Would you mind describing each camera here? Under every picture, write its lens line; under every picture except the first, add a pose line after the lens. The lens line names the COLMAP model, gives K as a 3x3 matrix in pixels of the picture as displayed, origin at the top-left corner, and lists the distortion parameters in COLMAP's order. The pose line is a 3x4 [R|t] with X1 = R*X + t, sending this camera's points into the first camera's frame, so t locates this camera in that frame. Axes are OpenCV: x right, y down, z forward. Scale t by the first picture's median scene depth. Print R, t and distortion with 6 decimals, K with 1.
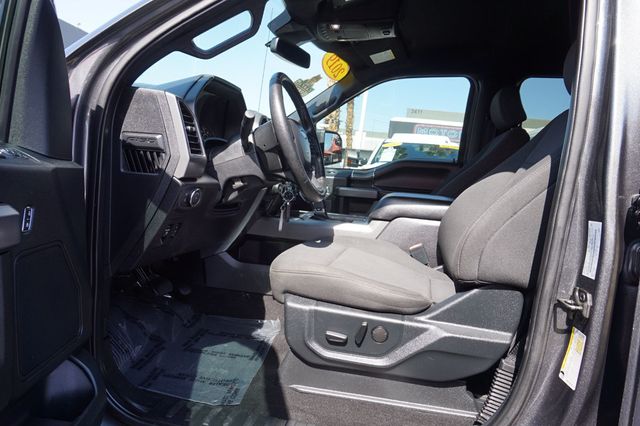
lens RADIAL K [[429.6, 0, 320.0], [0, 429.6, 213.0], [0, 0, 1]] dist [-0.027863, 0.002304]
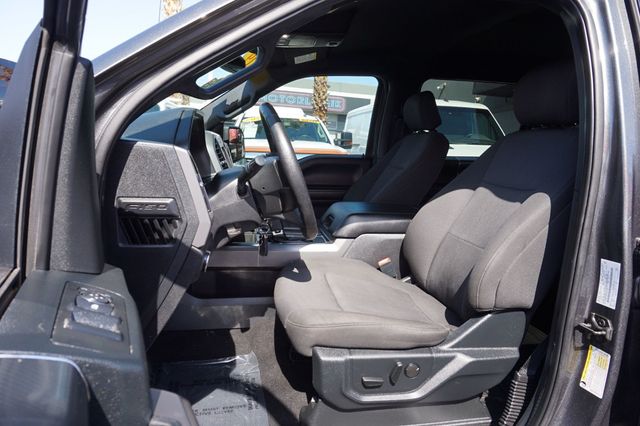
lens RADIAL K [[429.6, 0, 320.0], [0, 429.6, 213.0], [0, 0, 1]] dist [-0.027863, 0.002304]
pose [[0.932657, -0.097374, 0.347374, -0.391748], [0.069484, 0.993342, 0.091892, -0.208975], [-0.354008, -0.061566, 0.933214, 0.123289]]
